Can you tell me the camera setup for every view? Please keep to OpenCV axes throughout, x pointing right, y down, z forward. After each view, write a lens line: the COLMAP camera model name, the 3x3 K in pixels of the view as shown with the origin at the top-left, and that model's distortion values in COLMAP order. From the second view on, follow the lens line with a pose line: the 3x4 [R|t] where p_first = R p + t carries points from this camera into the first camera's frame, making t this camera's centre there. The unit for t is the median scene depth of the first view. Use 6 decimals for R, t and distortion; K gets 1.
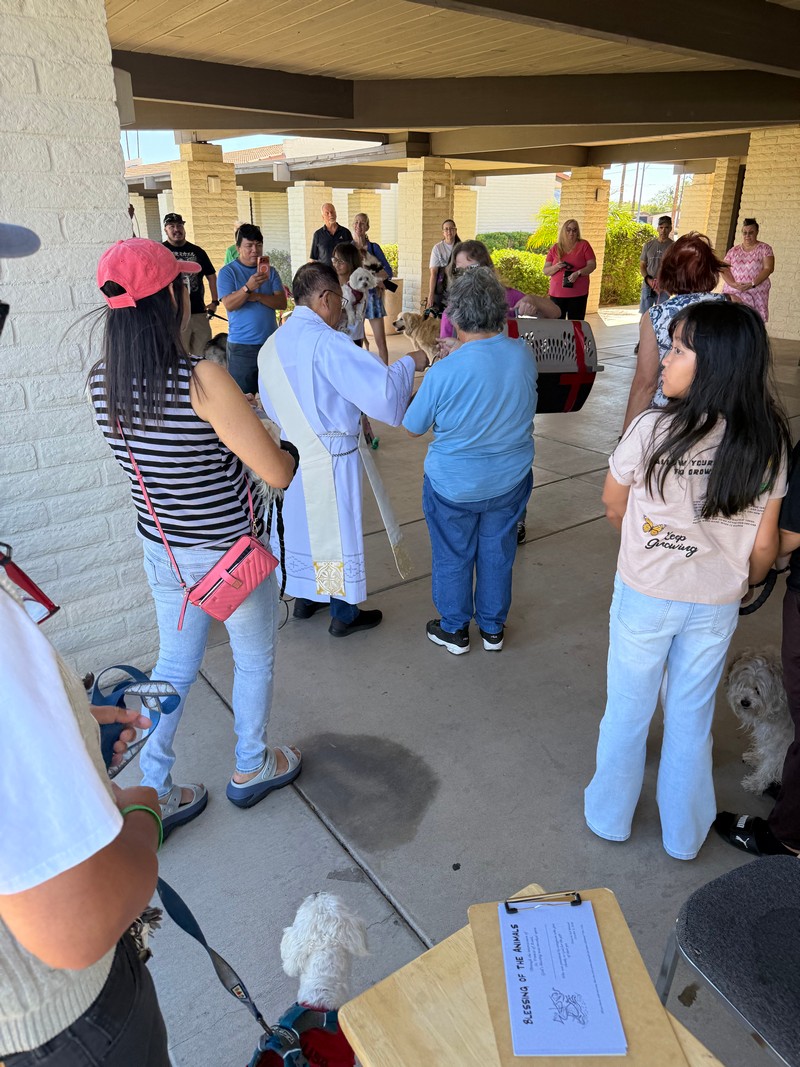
lens RADIAL K [[753.8, 0, 404.0], [0, 753.8, 528.4], [0, 0, 1]] dist [0.014139, -0.029949]
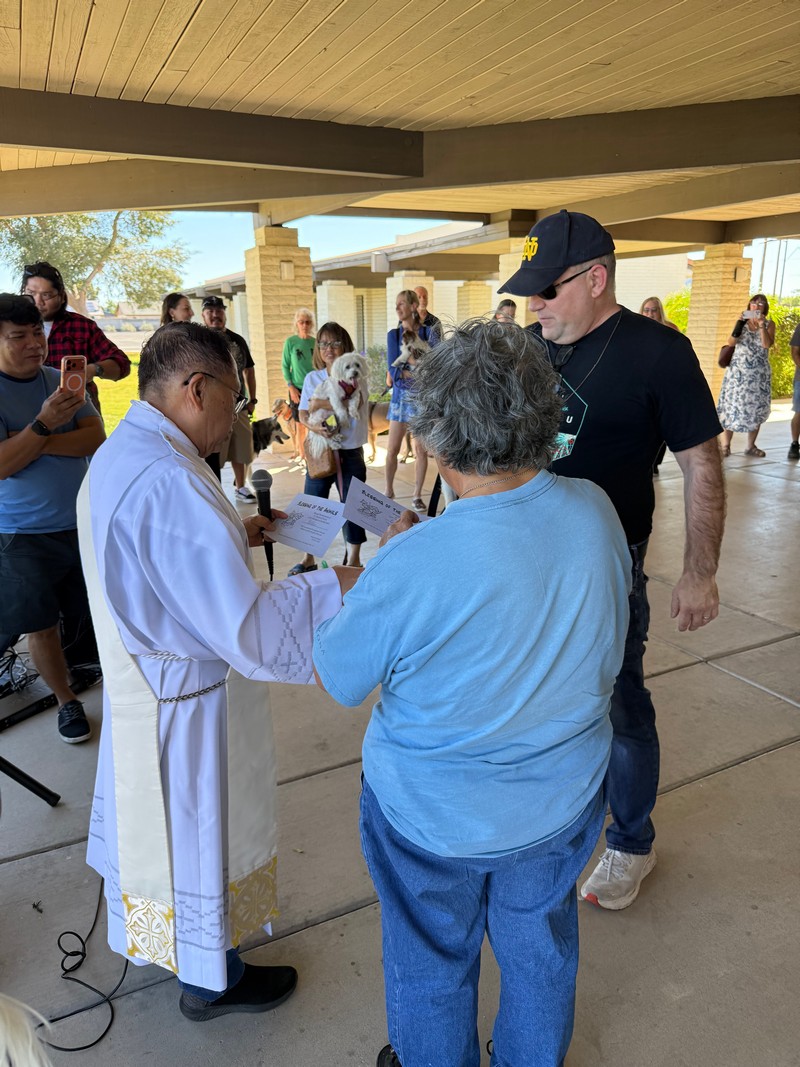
lens RADIAL K [[753.8, 0, 392.1], [0, 753.8, 536.1], [0, 0, 1]] dist [0.014139, -0.029949]
pose [[0.984507, 0.028254, -0.173053, 0.037922], [-0.046790, 0.993477, -0.103988, -0.052712], [0.168986, 0.110474, 0.979408, 0.174551]]
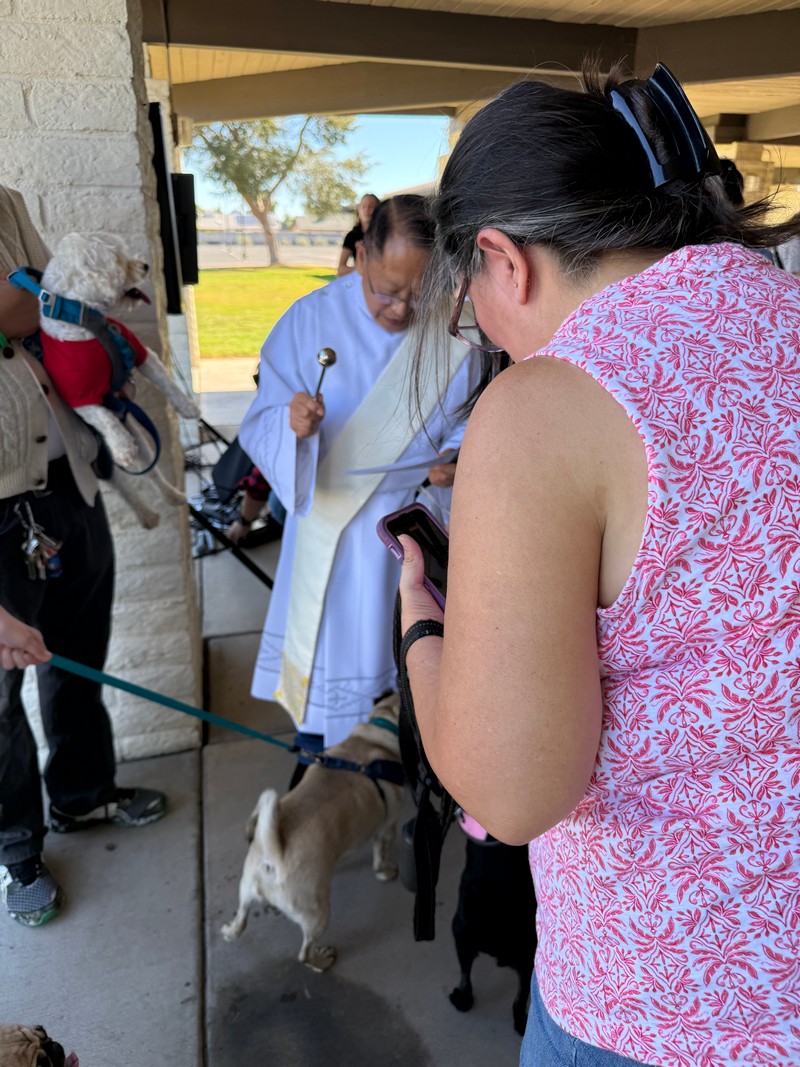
lens RADIAL K [[753.8, 0, 394.4], [0, 753.8, 528.6], [0, 0, 1]] dist [0.014139, -0.029949]
pose [[0.926731, 0.133046, -0.351381, 0.033083], [-0.141686, 0.989911, 0.001137, -0.018558], [0.347987, 0.048732, 0.936232, 0.130673]]
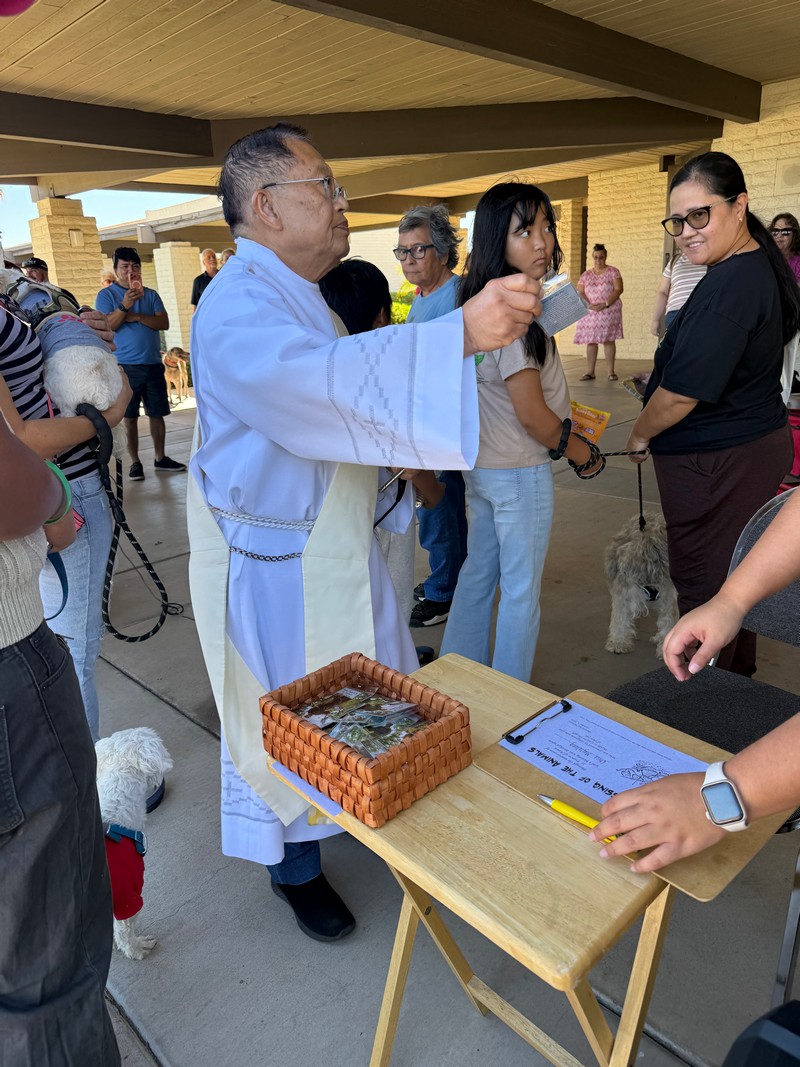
lens RADIAL K [[753.8, 0, 401.1], [0, 753.8, 543.8], [0, 0, 1]] dist [0.014139, -0.029949]
pose [[0.986465, -0.095331, 0.133411, -0.001926], [0.104407, 0.992553, -0.062755, 0.048541], [-0.126435, 0.075834, 0.989072, -0.000549]]
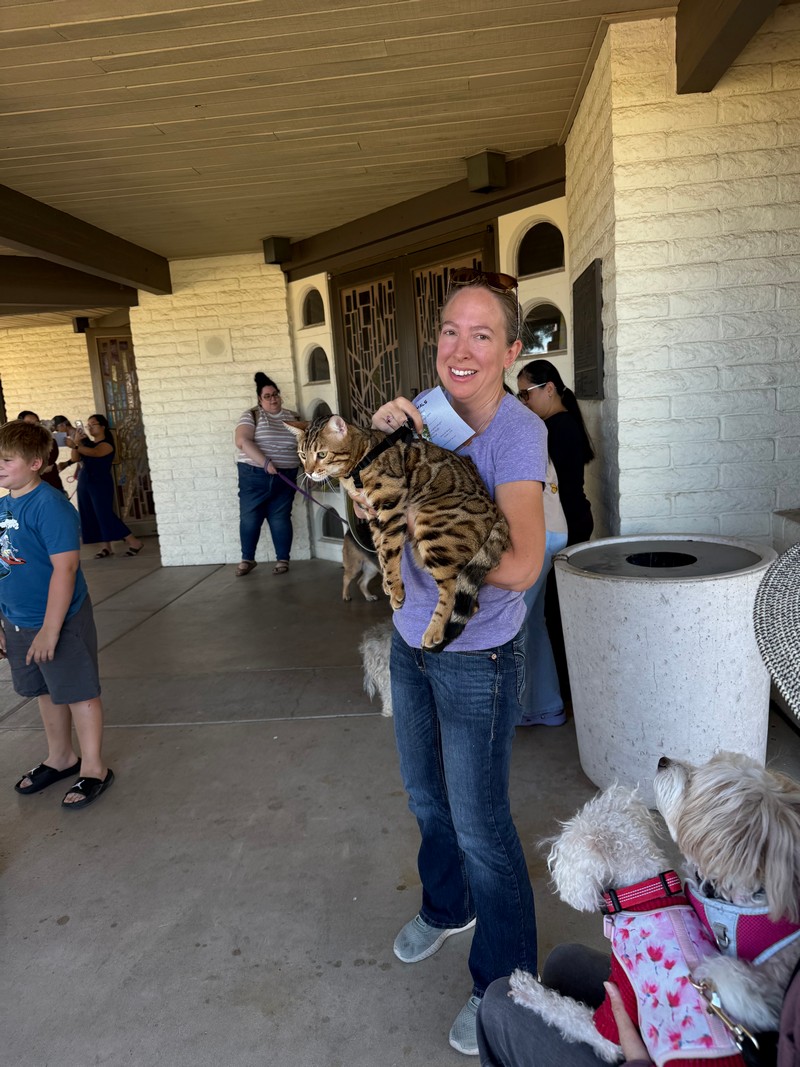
lens RADIAL K [[753.8, 0, 409.2], [0, 753.8, 530.4], [0, 0, 1]] dist [0.014139, -0.029949]
pose [[0.641994, -0.173858, 0.746737, 0.031573], [0.355134, 0.930602, -0.088654, -0.002079], [-0.679502, 0.322108, 0.659184, 0.072954]]
